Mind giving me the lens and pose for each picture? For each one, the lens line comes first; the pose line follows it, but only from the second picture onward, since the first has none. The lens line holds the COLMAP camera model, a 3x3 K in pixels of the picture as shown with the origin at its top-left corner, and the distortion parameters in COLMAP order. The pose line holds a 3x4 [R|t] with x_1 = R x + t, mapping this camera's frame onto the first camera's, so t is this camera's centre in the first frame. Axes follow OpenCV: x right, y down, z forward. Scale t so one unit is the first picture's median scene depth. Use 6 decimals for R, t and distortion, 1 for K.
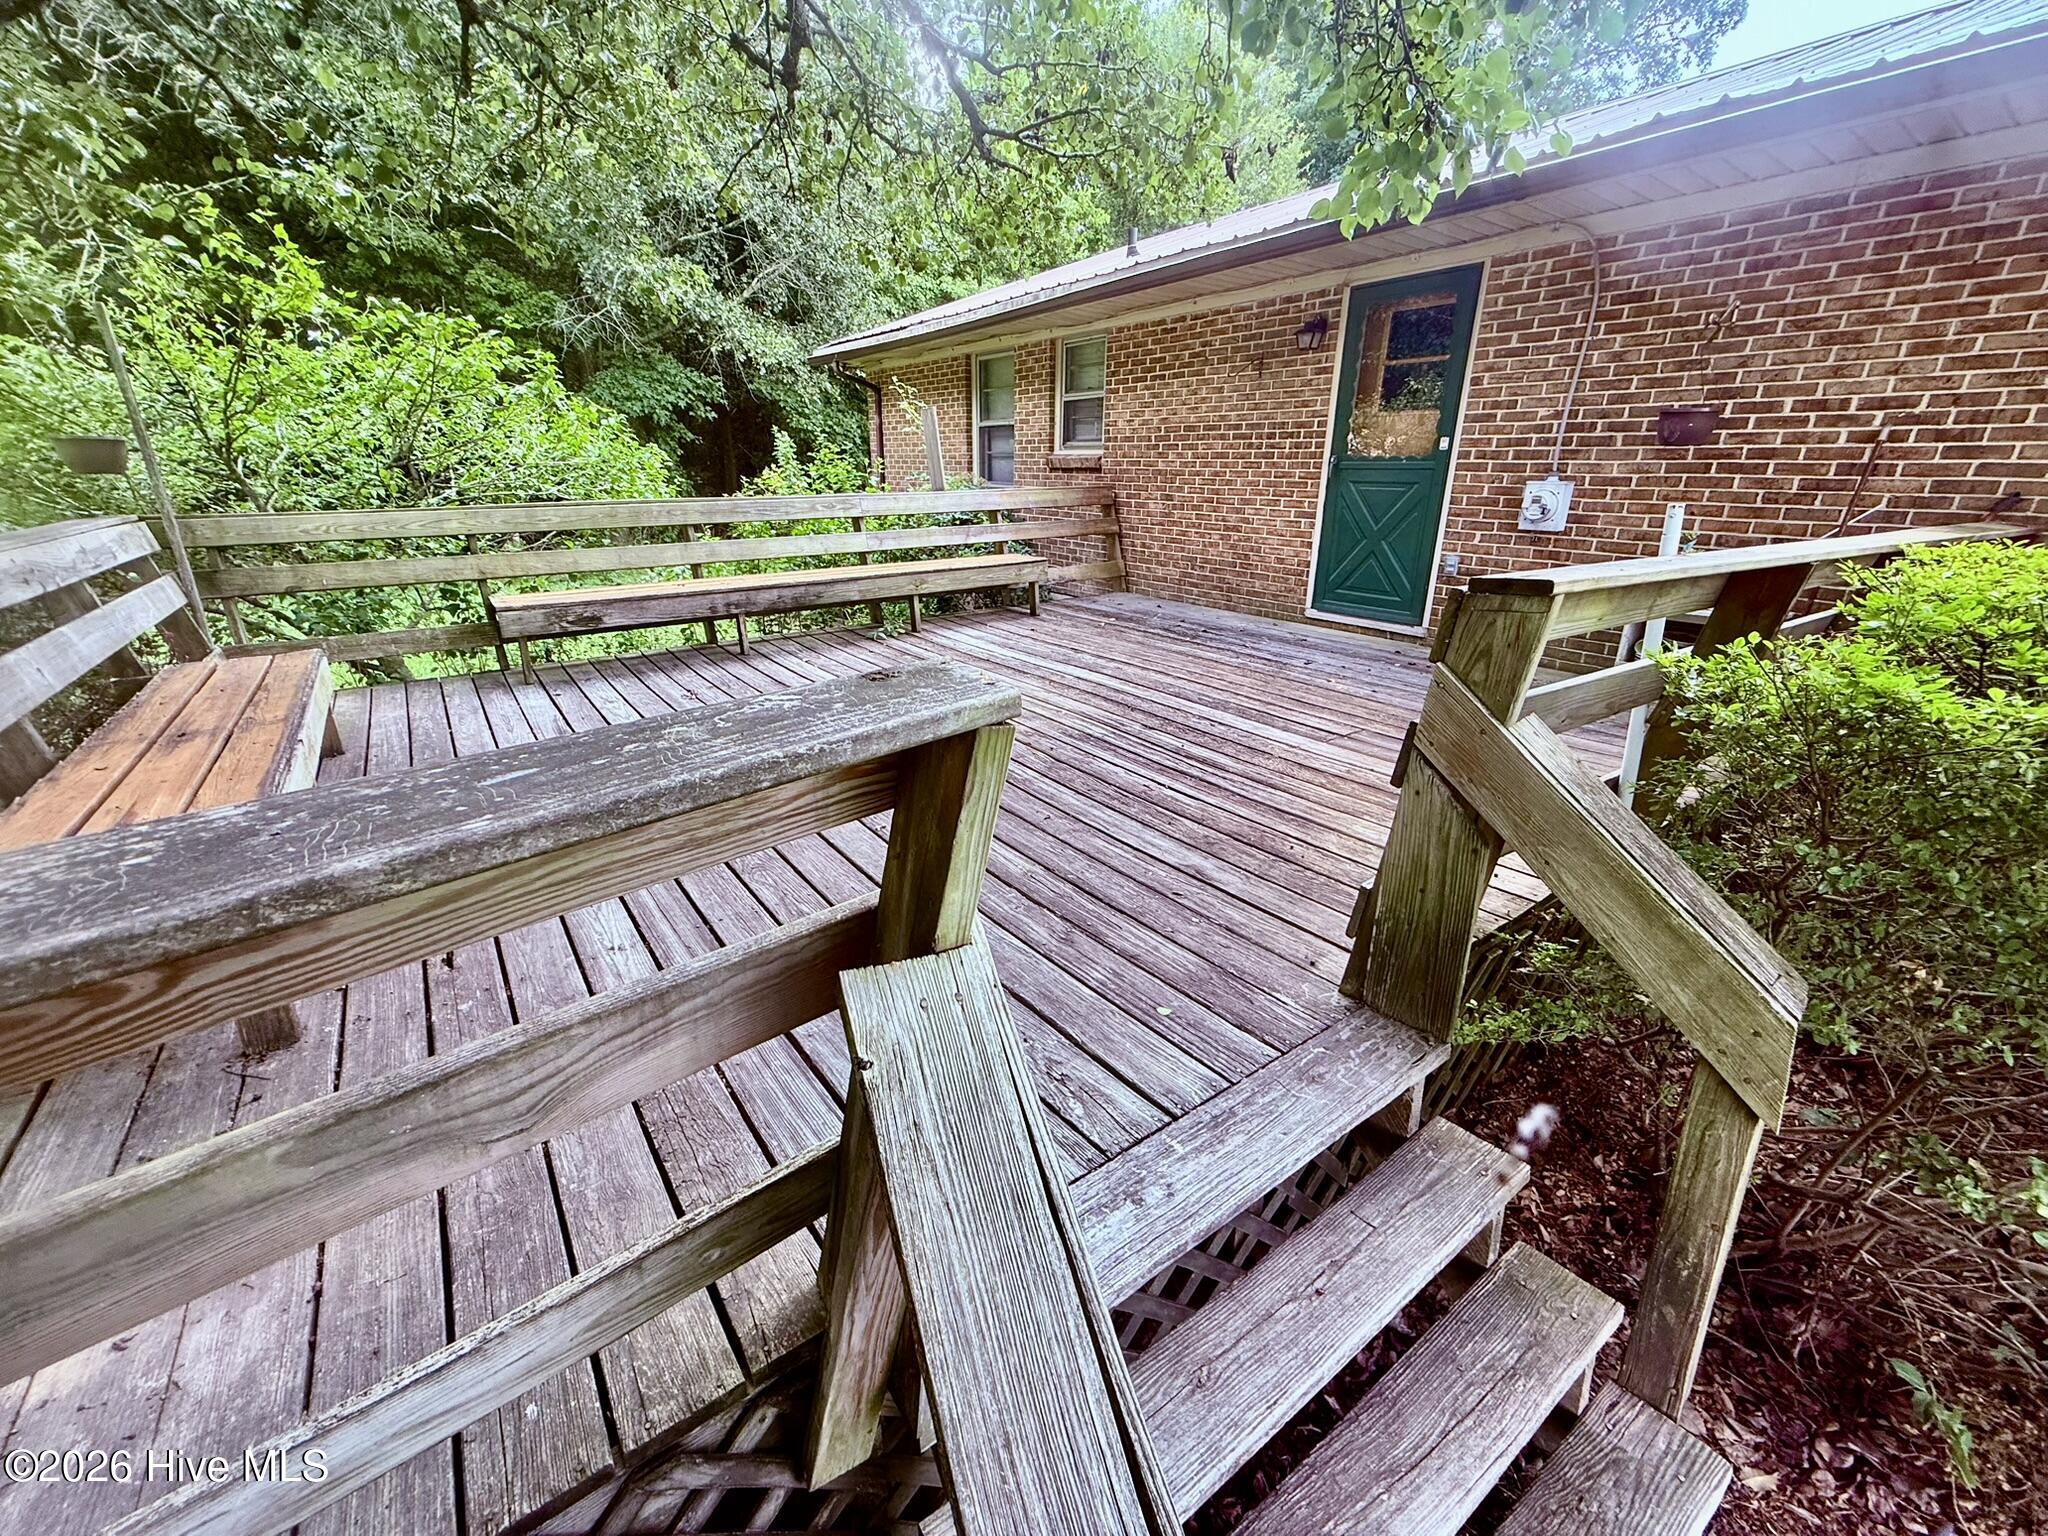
lens RADIAL K [[820.4, 0, 1019.6], [0, 820.4, 764.9], [0, 0, 1]] dist [-0.000949, 0.000513]
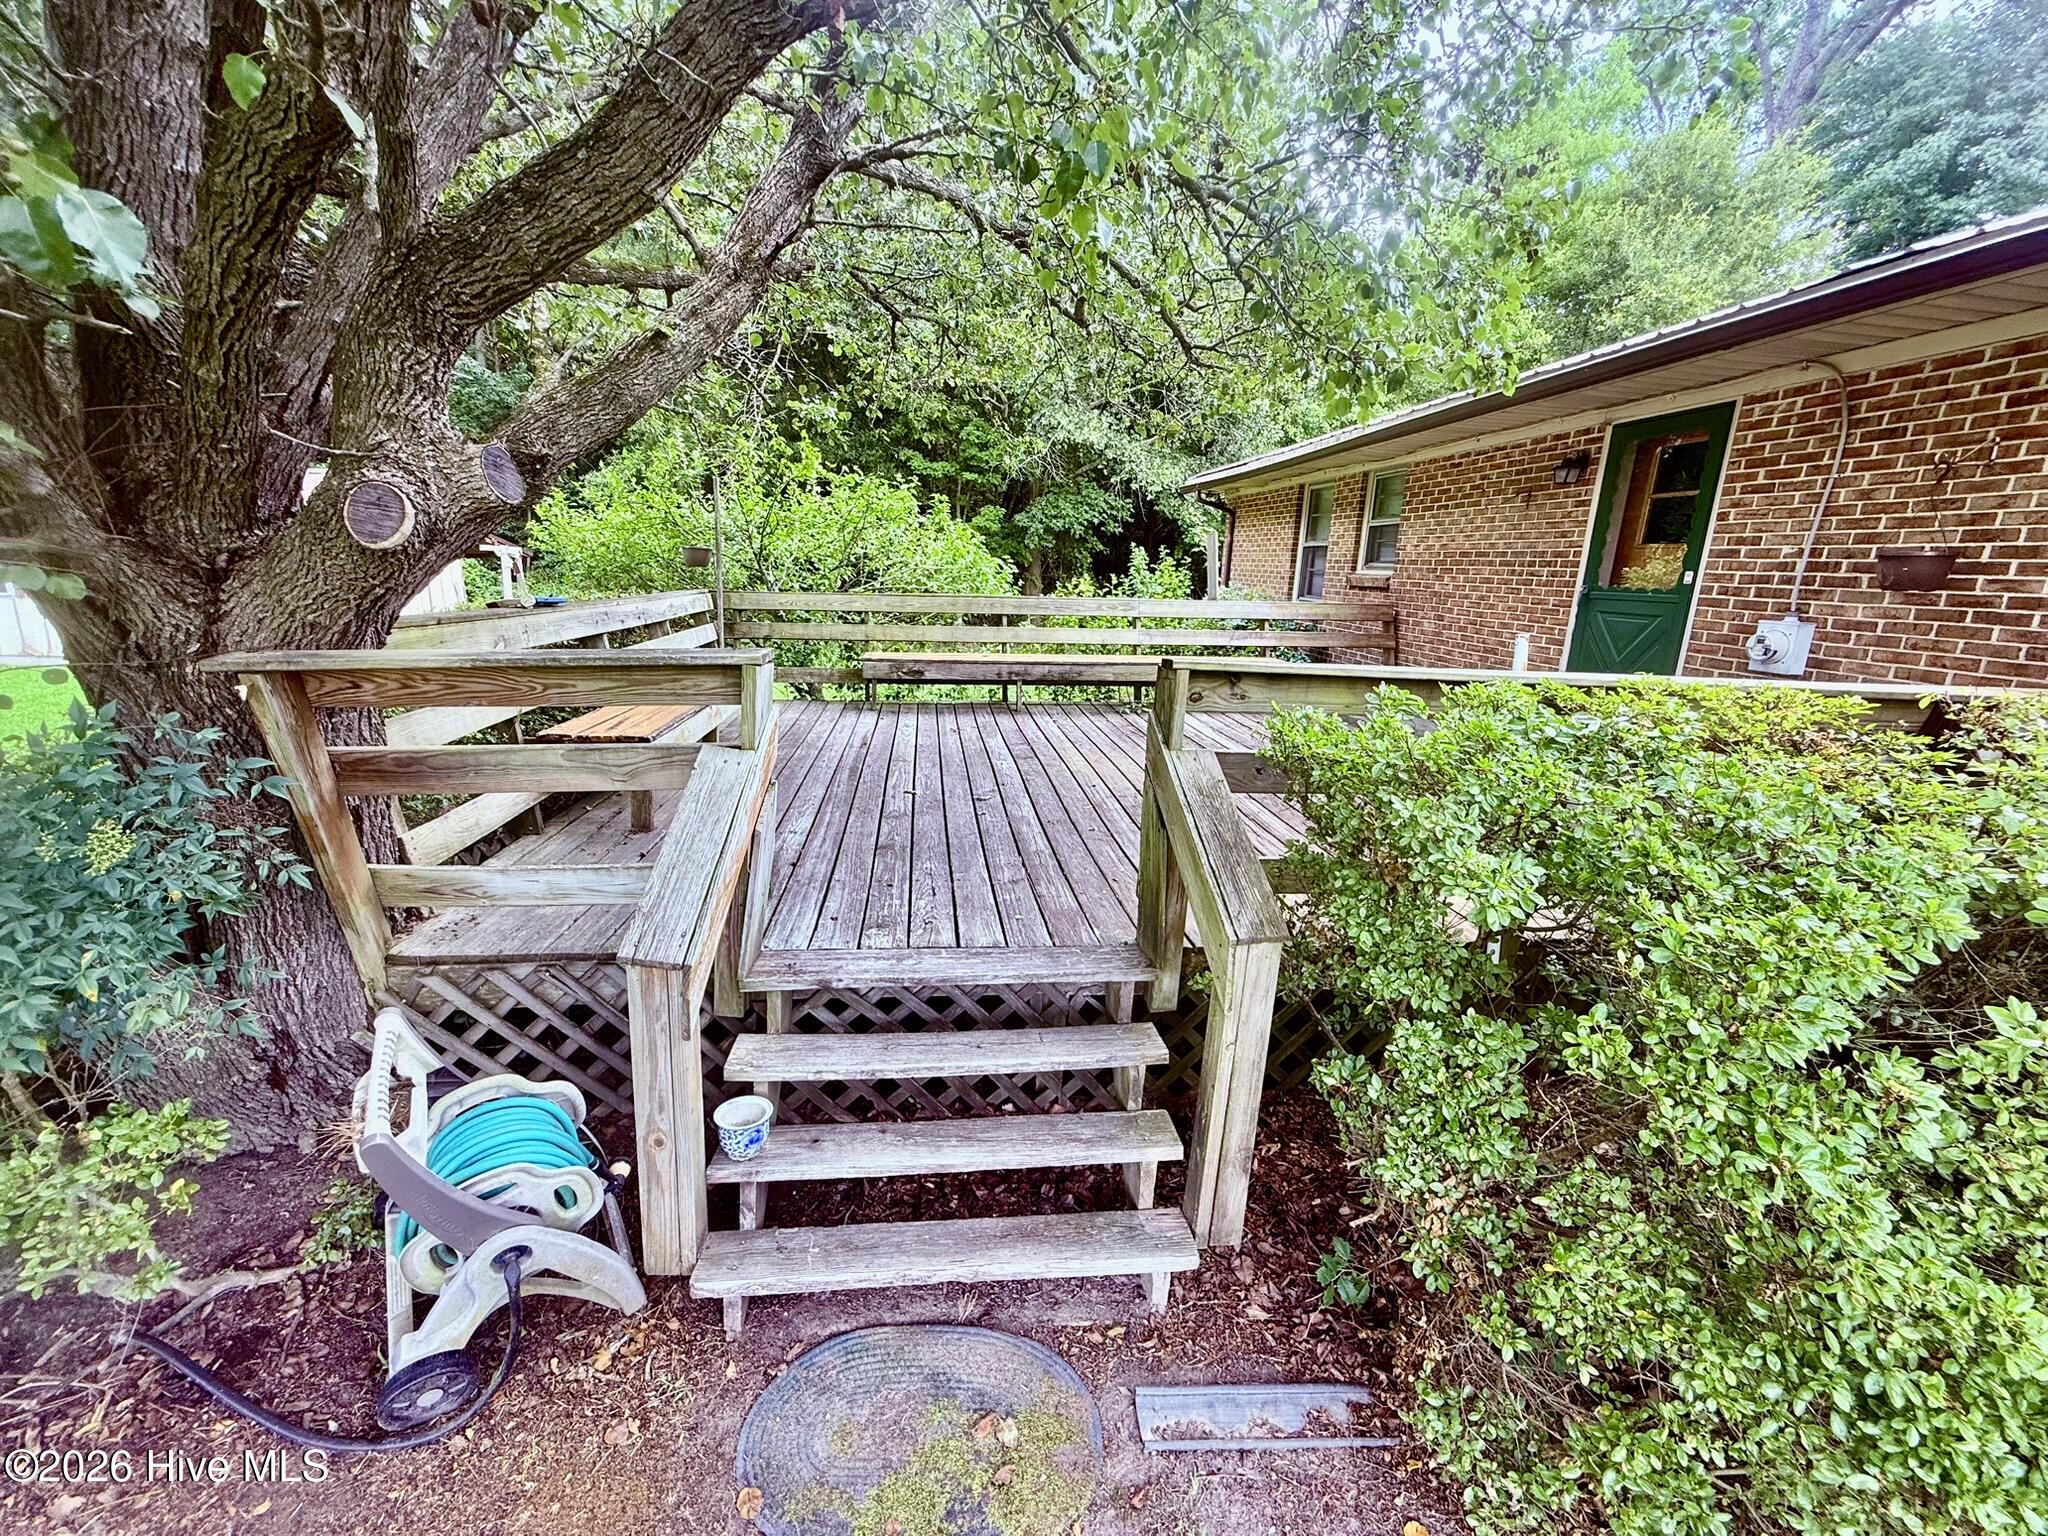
lens RADIAL K [[820.4, 0, 1024.5], [0, 820.4, 766.5], [0, 0, 1]] dist [-0.000949, 0.000513]
pose [[0.871967, 0.144878, -0.467636, 0.340811], [-0.198989, 0.977628, -0.068162, 0.046367], [0.447299, 0.152489, 0.881289, -0.168757]]
